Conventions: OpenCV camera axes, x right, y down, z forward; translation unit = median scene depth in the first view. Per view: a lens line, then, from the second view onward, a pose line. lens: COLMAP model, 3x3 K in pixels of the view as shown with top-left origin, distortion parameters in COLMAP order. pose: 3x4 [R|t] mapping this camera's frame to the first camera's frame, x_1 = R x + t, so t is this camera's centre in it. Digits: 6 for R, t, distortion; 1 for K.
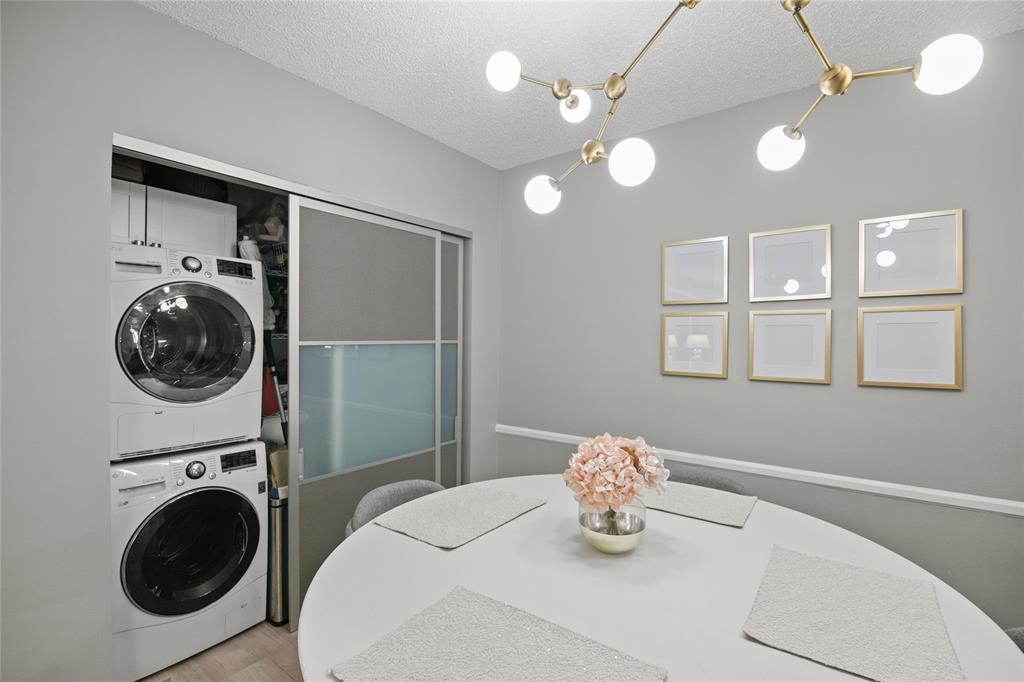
lens RADIAL K [[460.2, 0, 511.3], [0, 460.2, 338.3], [0, 0, 1]] dist [-0.014470, -0.003435]
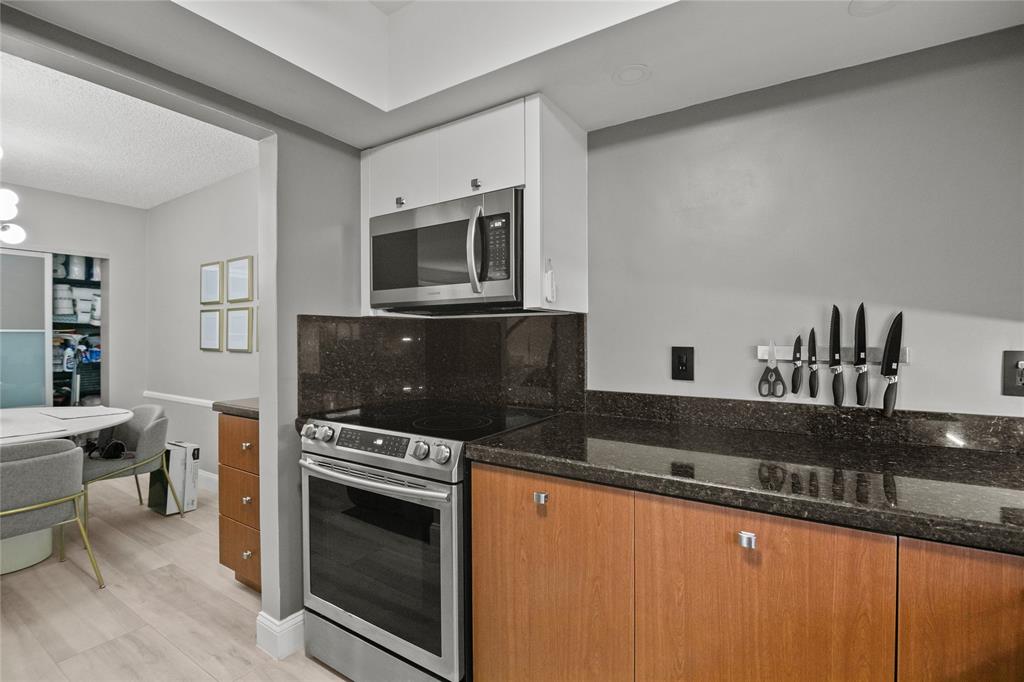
lens RADIAL K [[460.2, 0, 520.8], [0, 460.2, 339.5], [0, 0, 1]] dist [-0.014470, -0.003435]
pose [[0.995899, -0.005353, 0.090314, 1.222660], [0.005522, 0.999983, -0.001619, 0.049888], [-0.090304, 0.002111, 0.995912, -0.585710]]
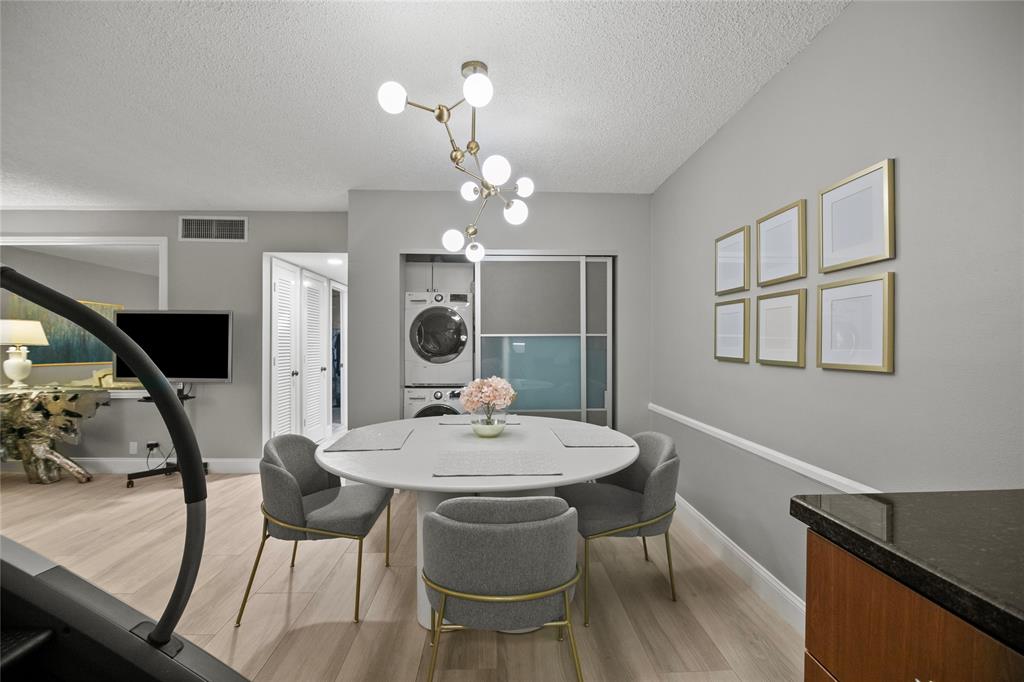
lens RADIAL K [[460.2, 0, 516.9], [0, 460.2, 340.6], [0, 0, 1]] dist [-0.014470, -0.003435]
pose [[0.638432, -0.010113, -0.769612, 0.849801], [0.003191, 0.999940, -0.010492, 0.042528], [0.769672, 0.004243, 0.638426, -0.054971]]
